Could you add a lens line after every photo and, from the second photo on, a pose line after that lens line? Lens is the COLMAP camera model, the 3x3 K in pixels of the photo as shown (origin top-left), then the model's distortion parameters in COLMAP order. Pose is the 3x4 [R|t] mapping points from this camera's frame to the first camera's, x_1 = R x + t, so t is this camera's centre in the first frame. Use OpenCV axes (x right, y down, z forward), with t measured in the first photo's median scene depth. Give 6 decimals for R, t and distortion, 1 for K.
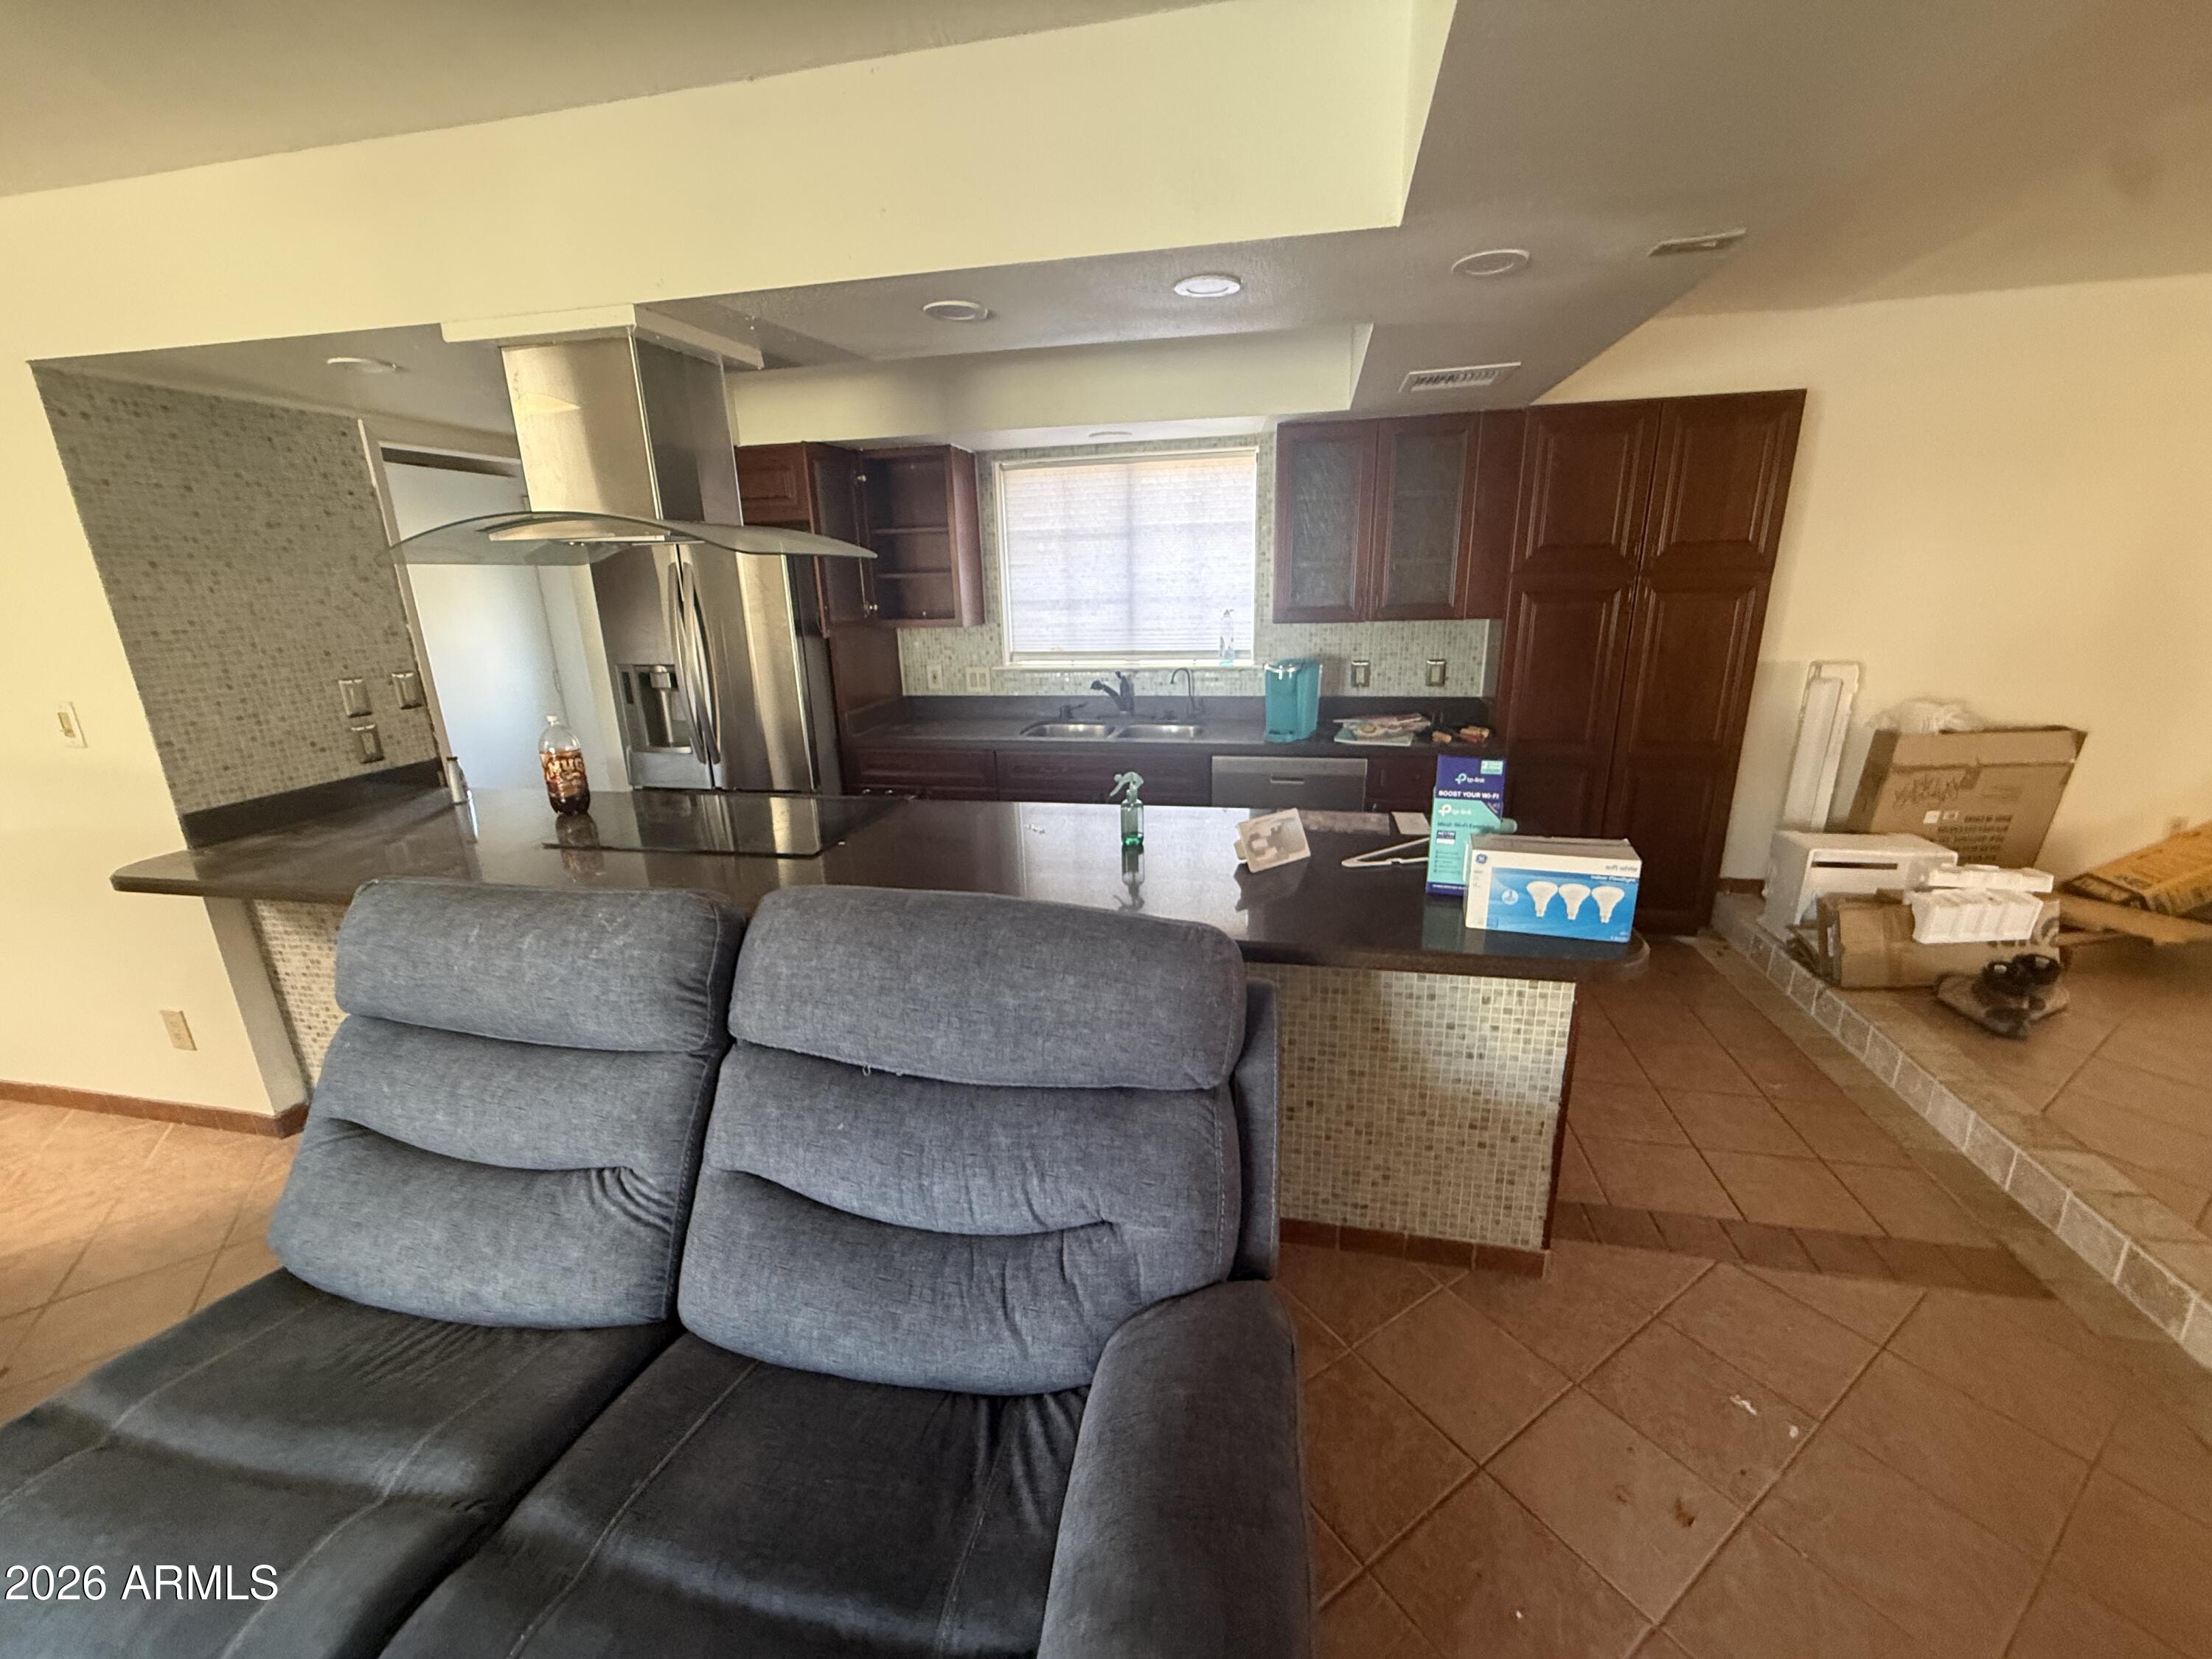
lens RADIAL K [[883.6, 0, 1102.4], [0, 883.6, 831.9], [0, 0, 1]] dist [0.002500, 0.000542]
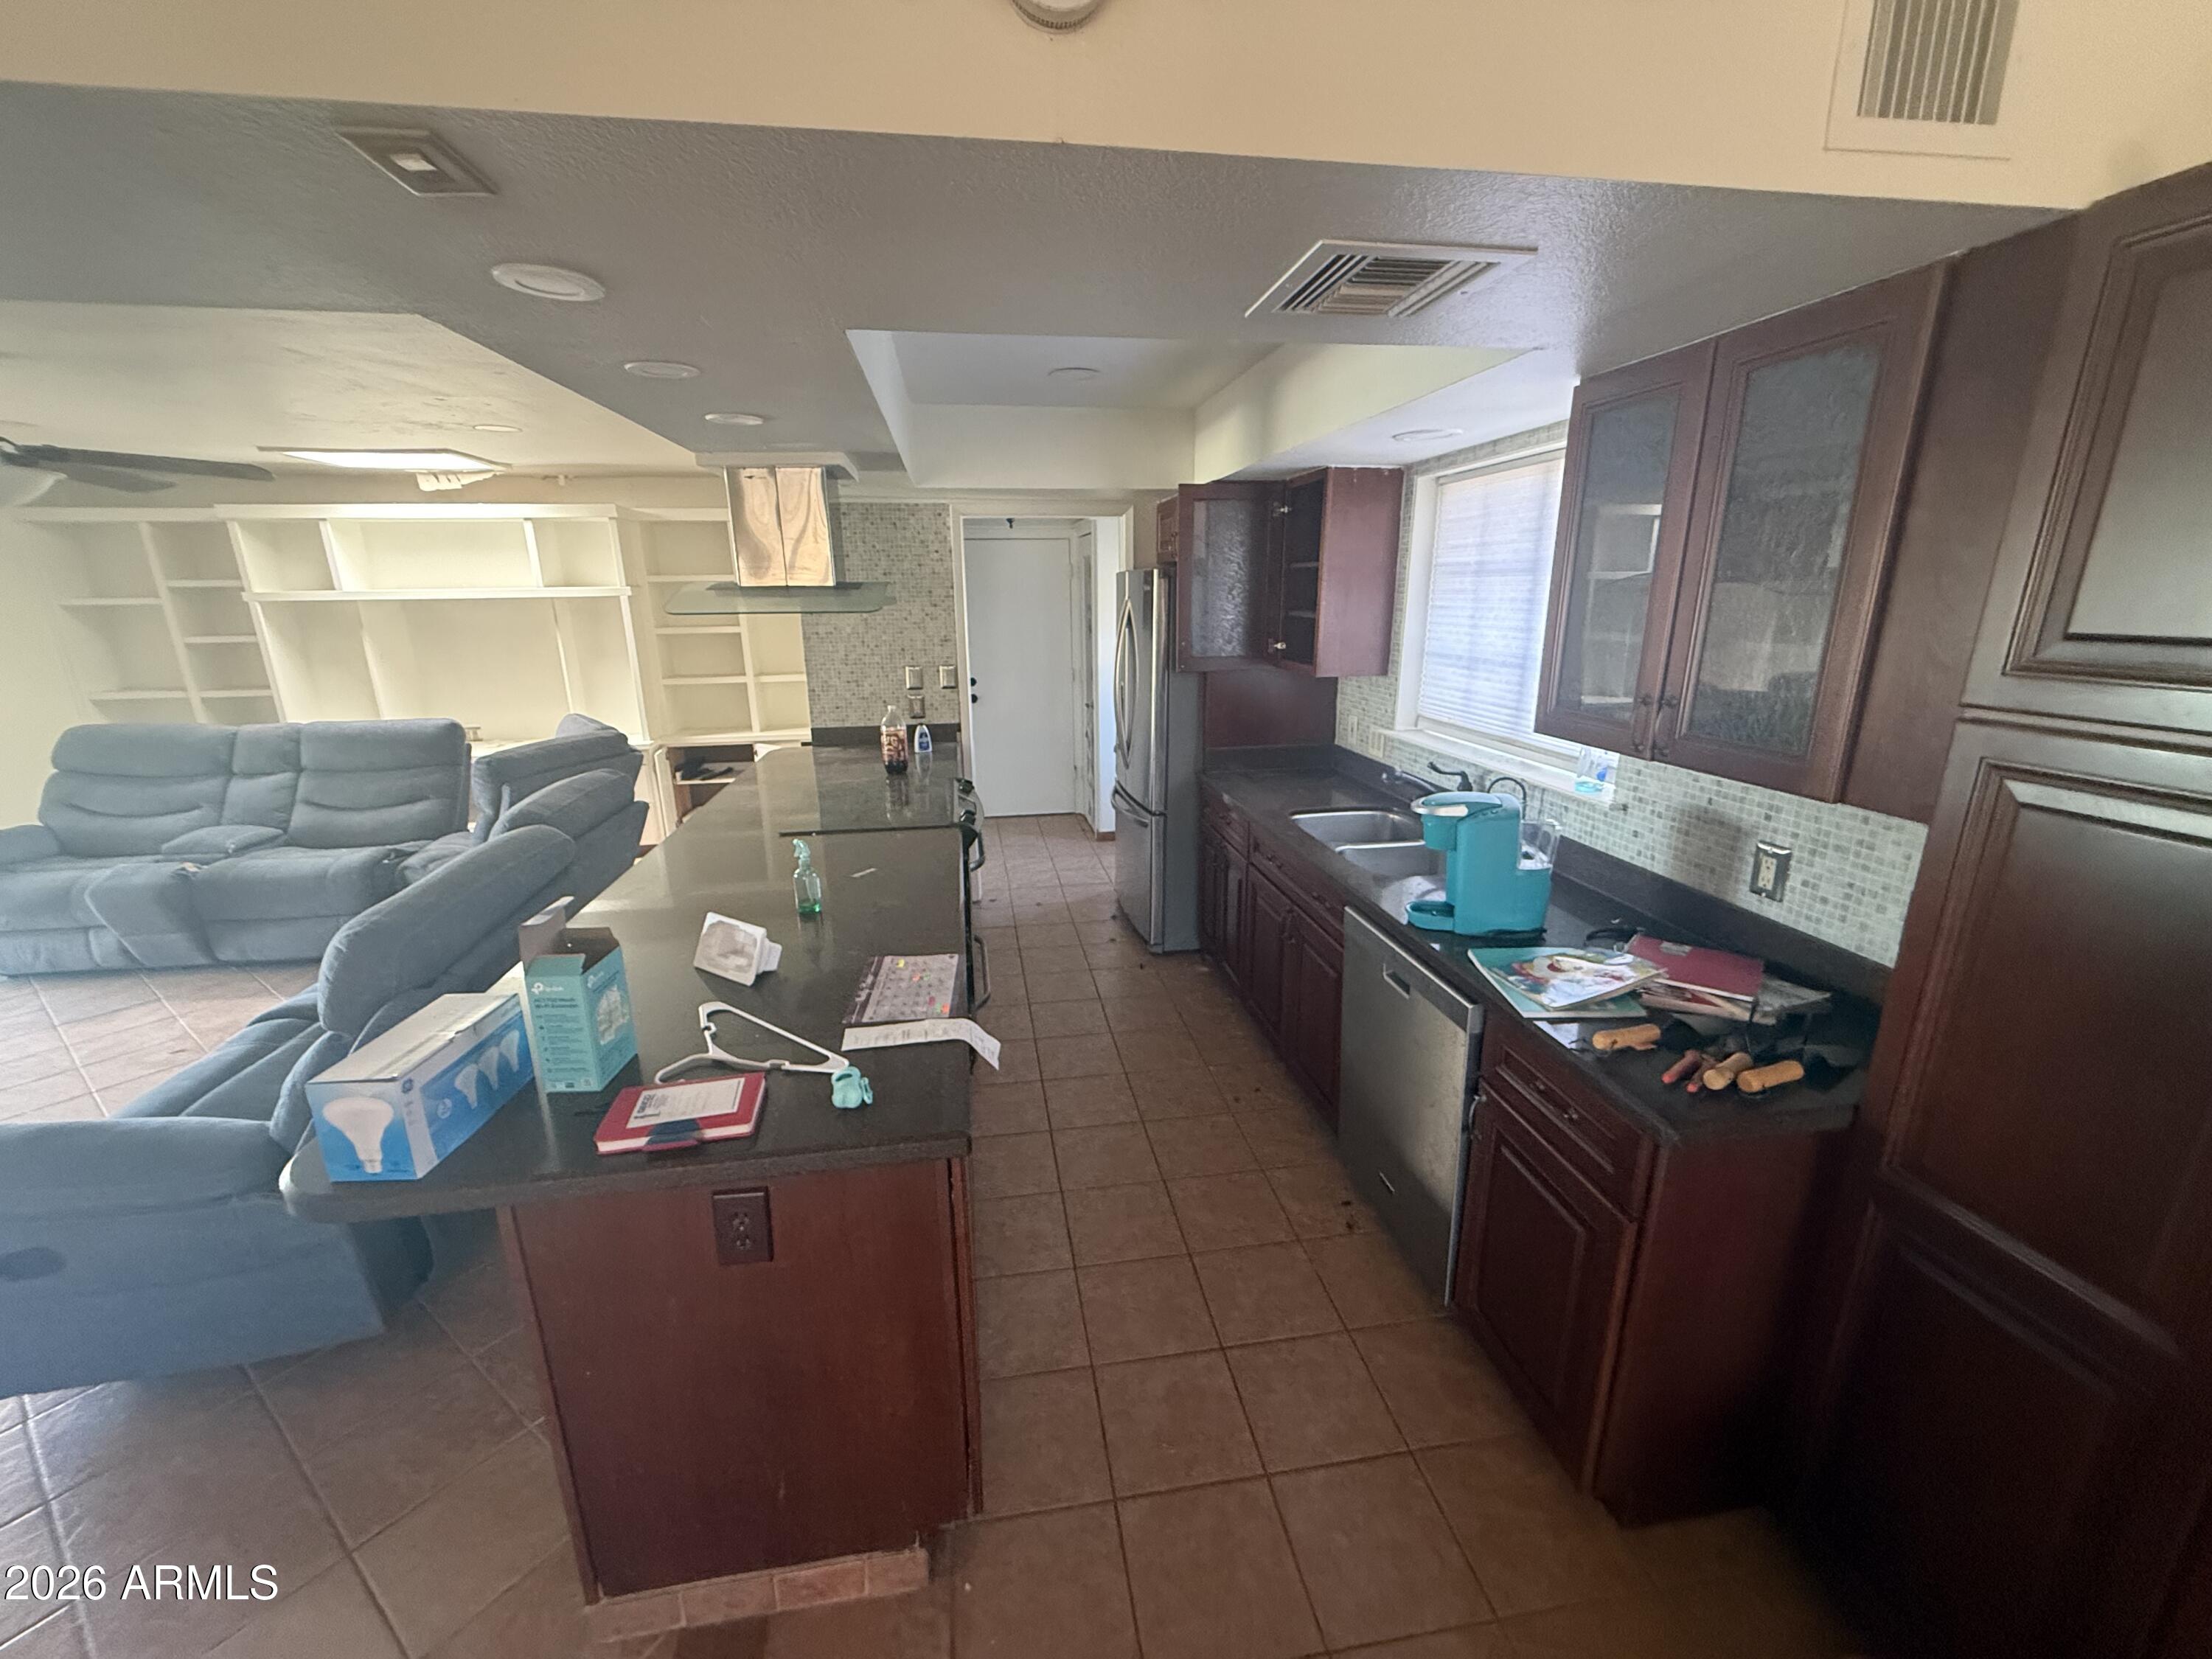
lens RADIAL K [[883.6, 0, 1107.8], [0, 883.6, 830.2], [0, 0, 1]] dist [0.002500, 0.000542]
pose [[0.374243, 0.266241, -0.888289, 0.777519], [-0.264759, 0.948705, 0.172805, -0.254356], [0.888732, 0.170512, 0.425536, 0.659397]]
